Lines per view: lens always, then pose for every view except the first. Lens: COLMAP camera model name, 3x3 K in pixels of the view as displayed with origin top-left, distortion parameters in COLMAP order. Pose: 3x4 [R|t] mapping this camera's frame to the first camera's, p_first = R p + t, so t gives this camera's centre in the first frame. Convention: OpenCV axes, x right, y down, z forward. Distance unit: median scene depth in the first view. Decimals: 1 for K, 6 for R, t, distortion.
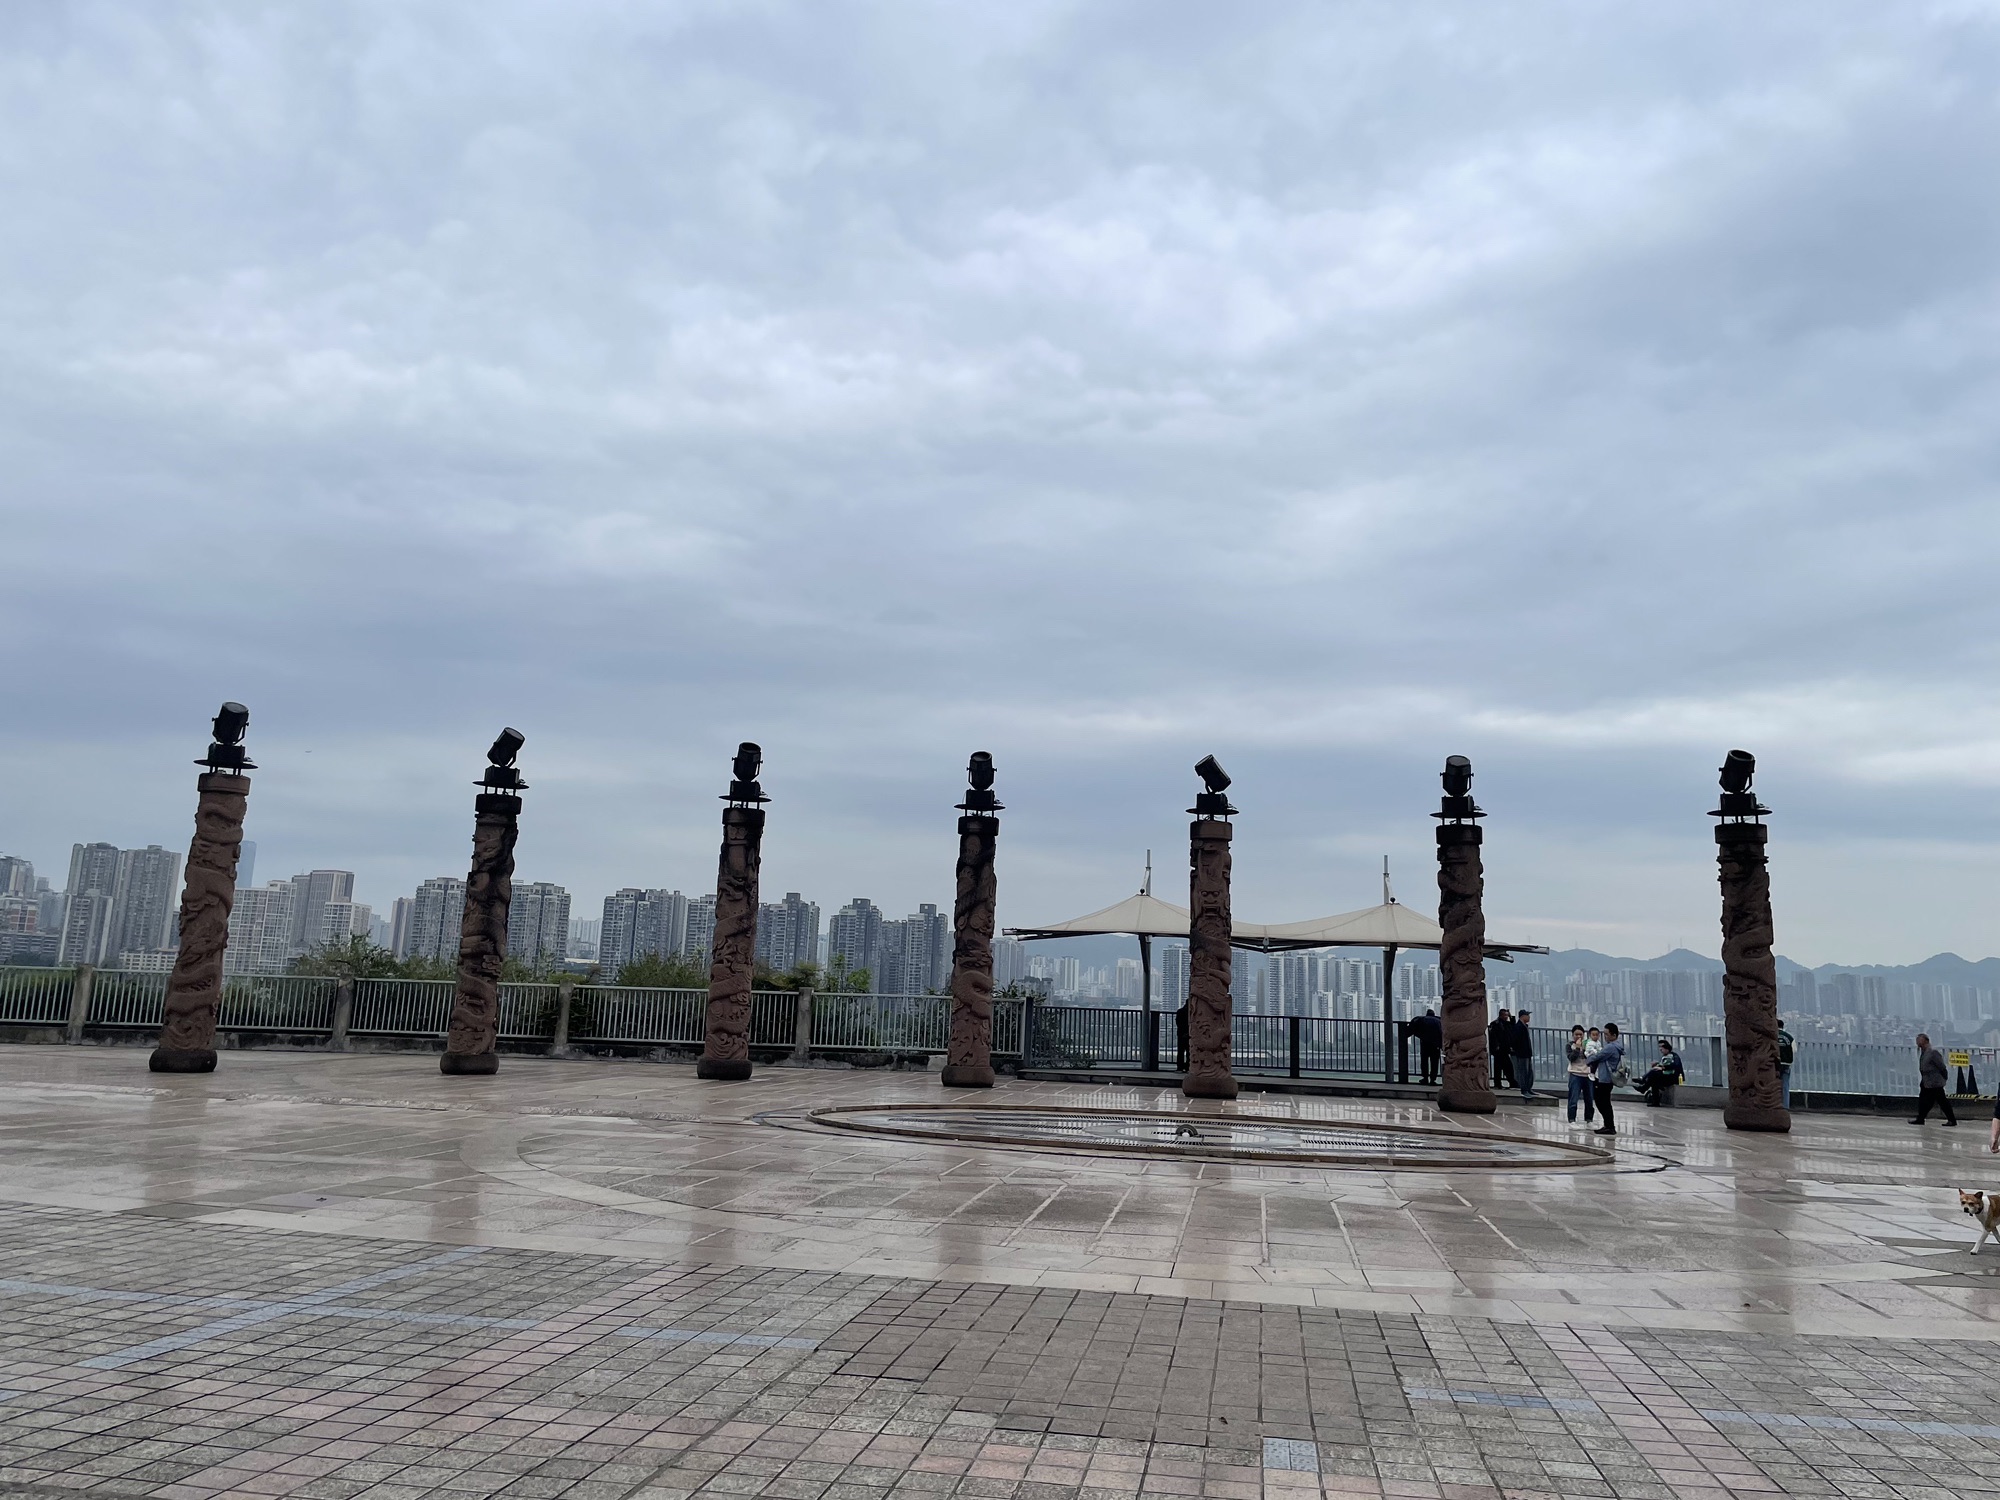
lens RADIAL K [[1497.5, 0, 1000.0], [0, 1497.5, 750.0], [0, 0, 1]] dist [0.153182, -0.082640]
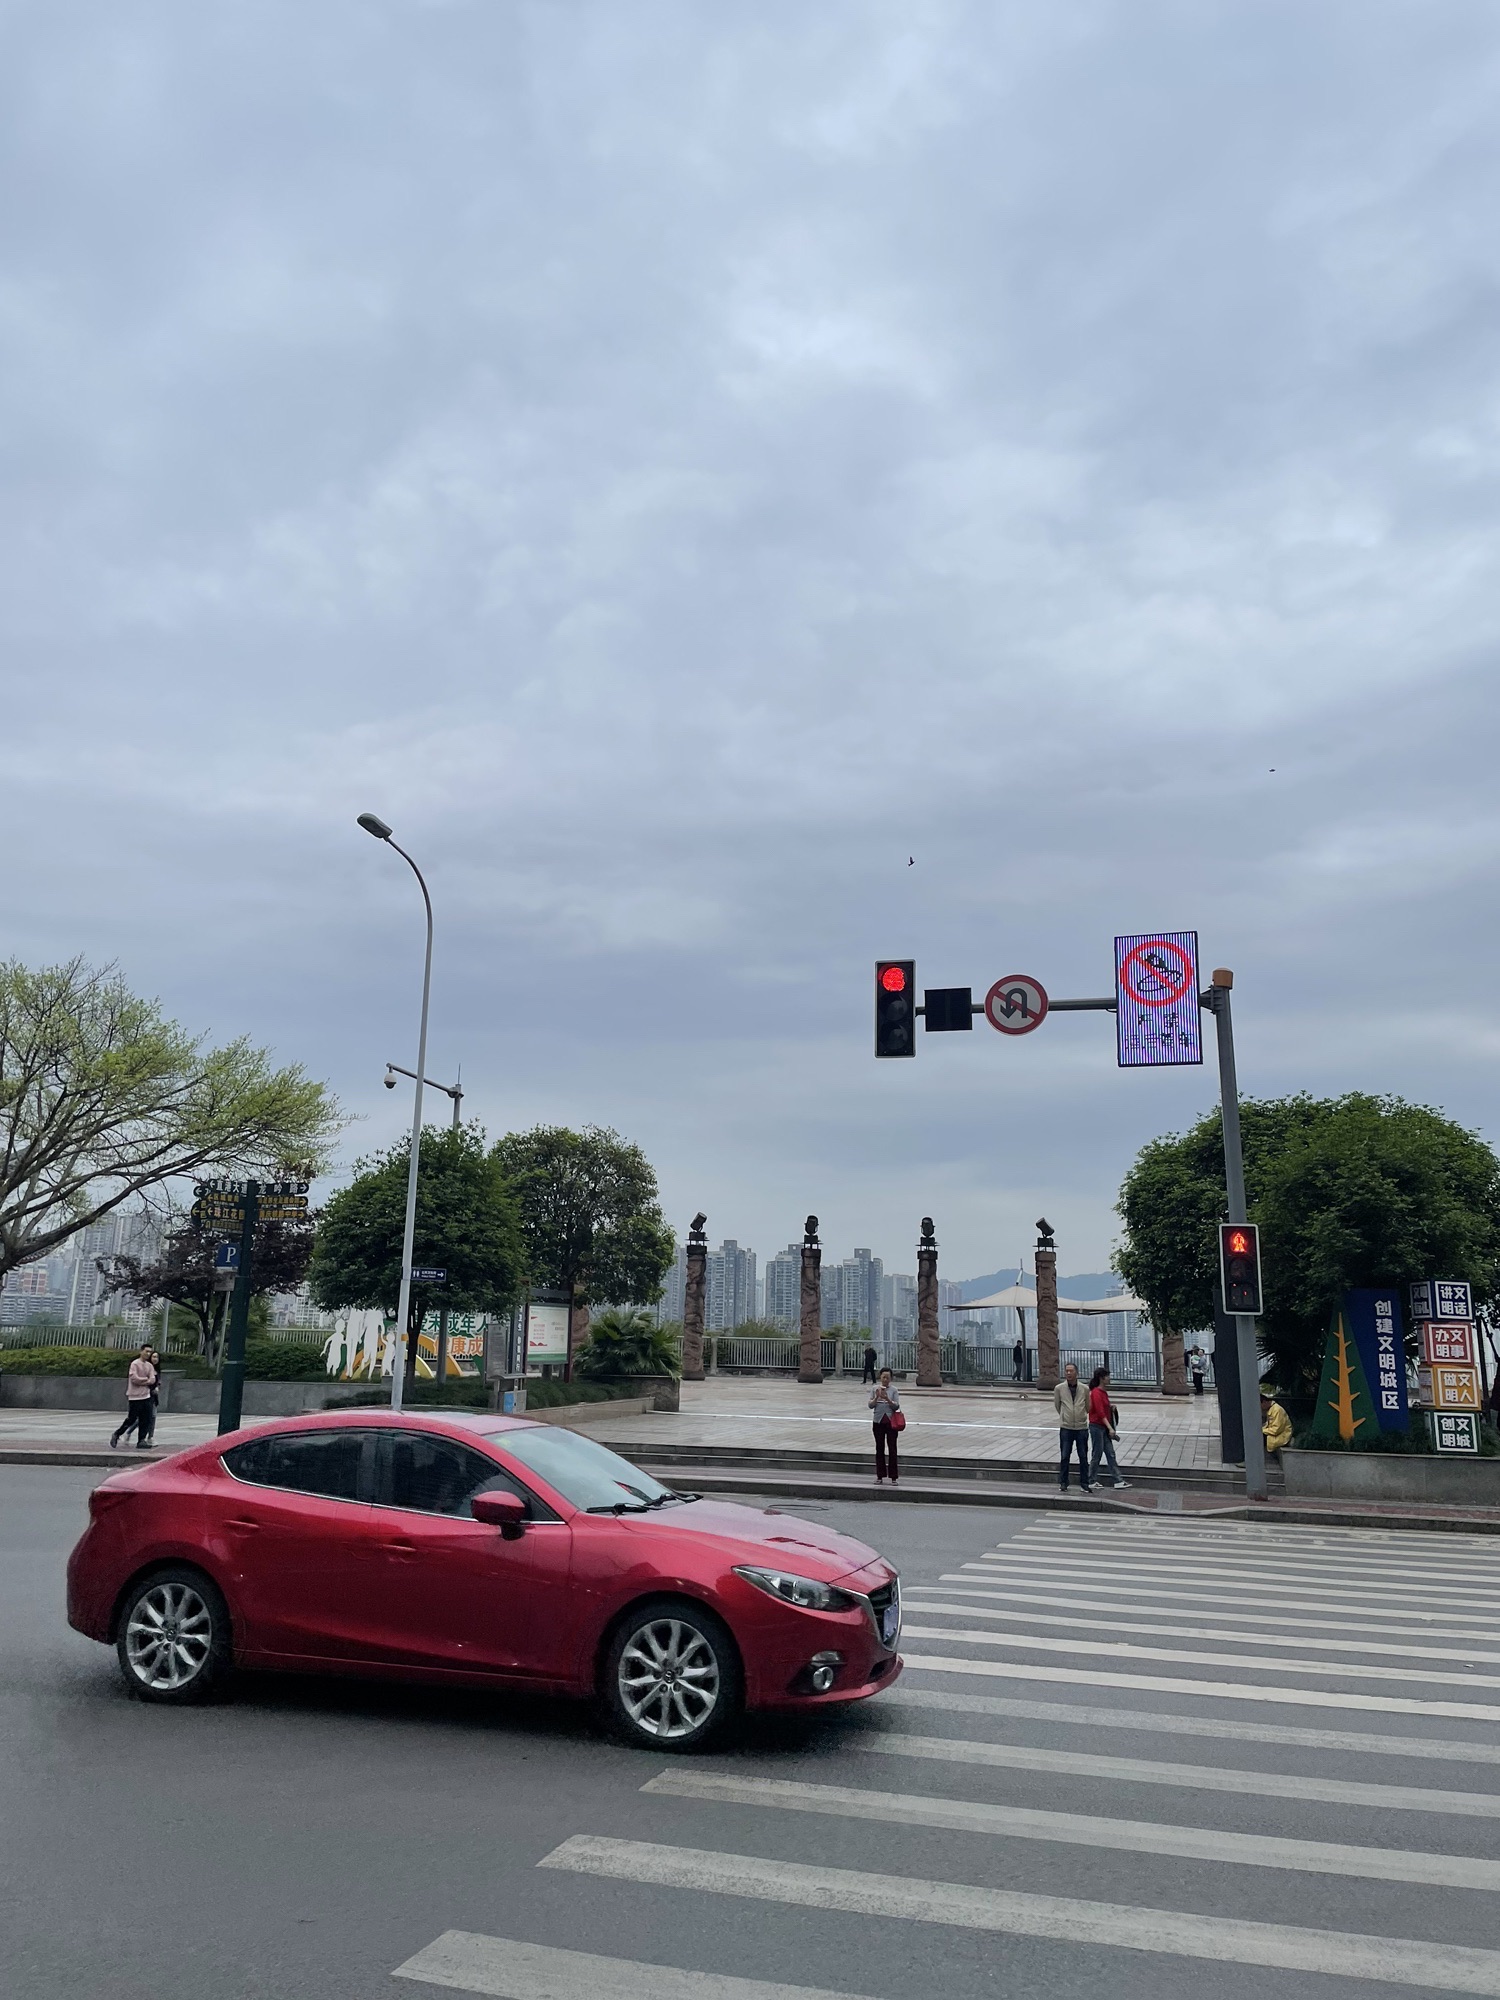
lens RADIAL K [[1497.5, 0, 750.0], [0, 1497.5, 1000.0], [0, 0, 1]] dist [0.153182, -0.082640]
pose [[0.992513, -0.042695, -0.114432, -0.004584], [0.035717, 0.997415, -0.062349, -0.155515], [0.116799, 0.057795, 0.991473, -0.944915]]
